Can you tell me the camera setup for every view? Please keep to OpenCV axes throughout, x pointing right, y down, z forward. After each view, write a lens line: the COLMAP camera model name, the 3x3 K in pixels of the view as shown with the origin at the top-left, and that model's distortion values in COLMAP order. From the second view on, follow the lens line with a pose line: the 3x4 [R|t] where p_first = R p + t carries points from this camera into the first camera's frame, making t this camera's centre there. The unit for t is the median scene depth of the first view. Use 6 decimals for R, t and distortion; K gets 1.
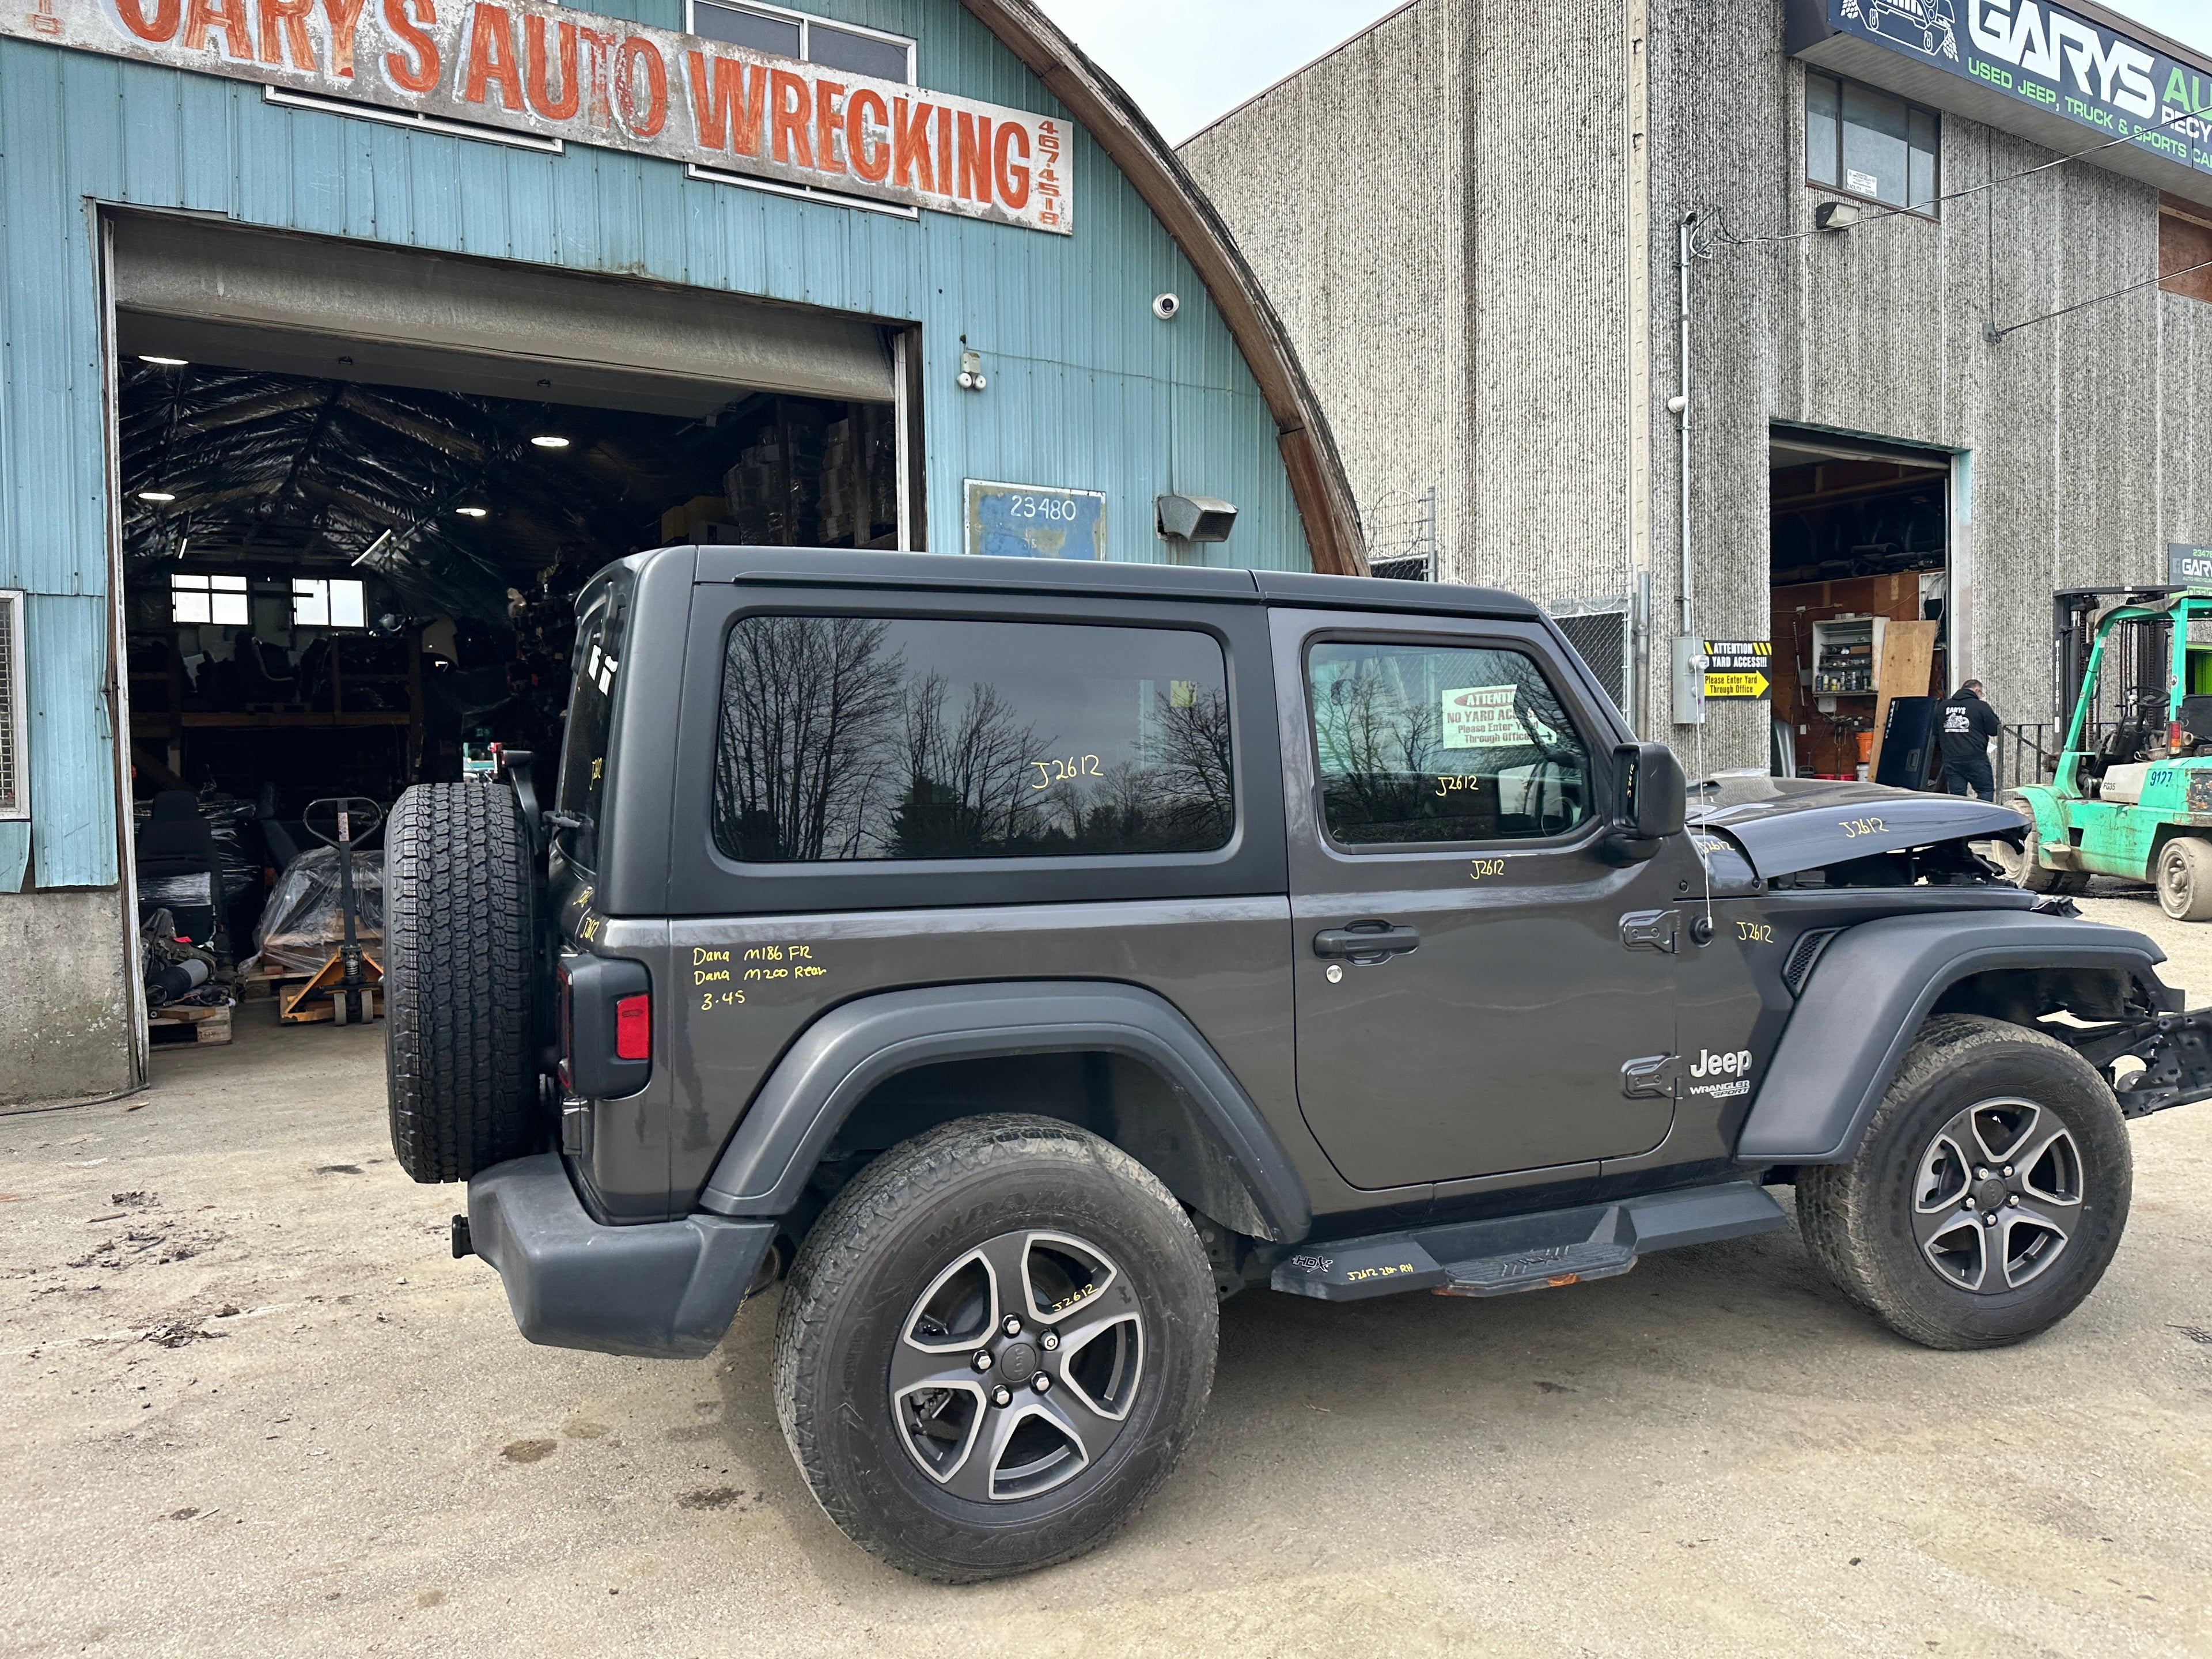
lens RADIAL K [[1567.8, 0, 1115.3], [0, 1567.8, 814.5], [0, 0, 1]] dist [0.013307, -0.016431]
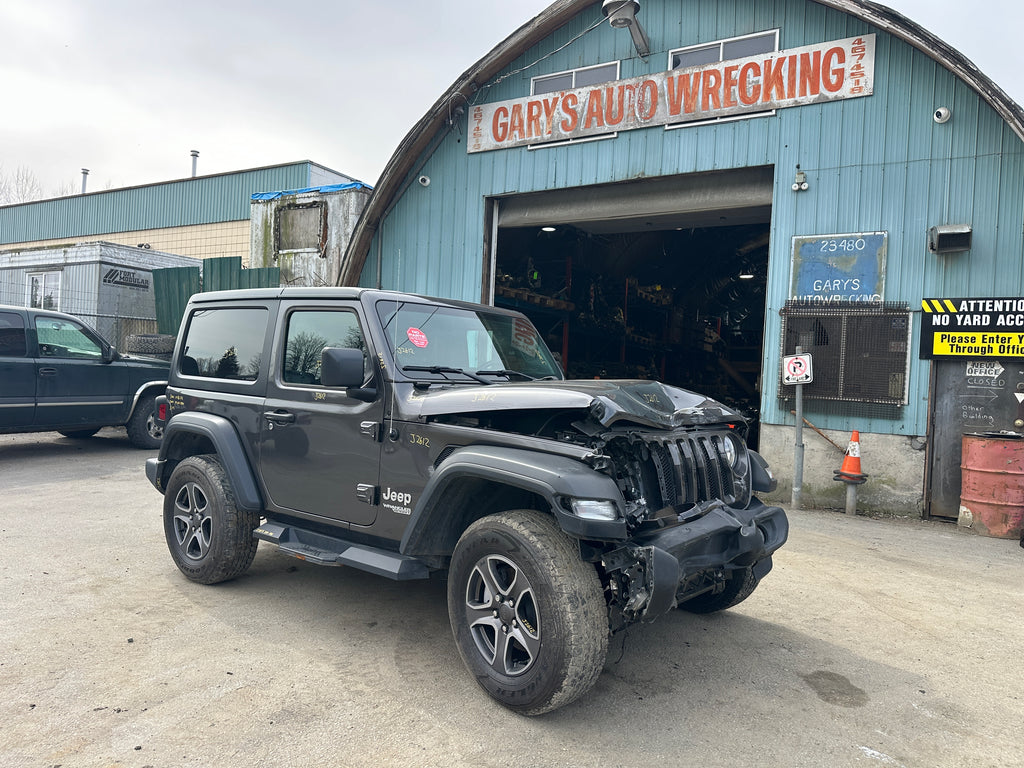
lens RADIAL K [[723.1, 0, 512.0], [0, 723.1, 384.0], [0, 0, 1]] dist [0.046587, -0.063768]
pose [[0.473870, 0.041356, -0.879623, 0.611103], [-0.081456, 0.996672, 0.002976, -0.005702], [0.876819, 0.070241, 0.475662, 0.298734]]
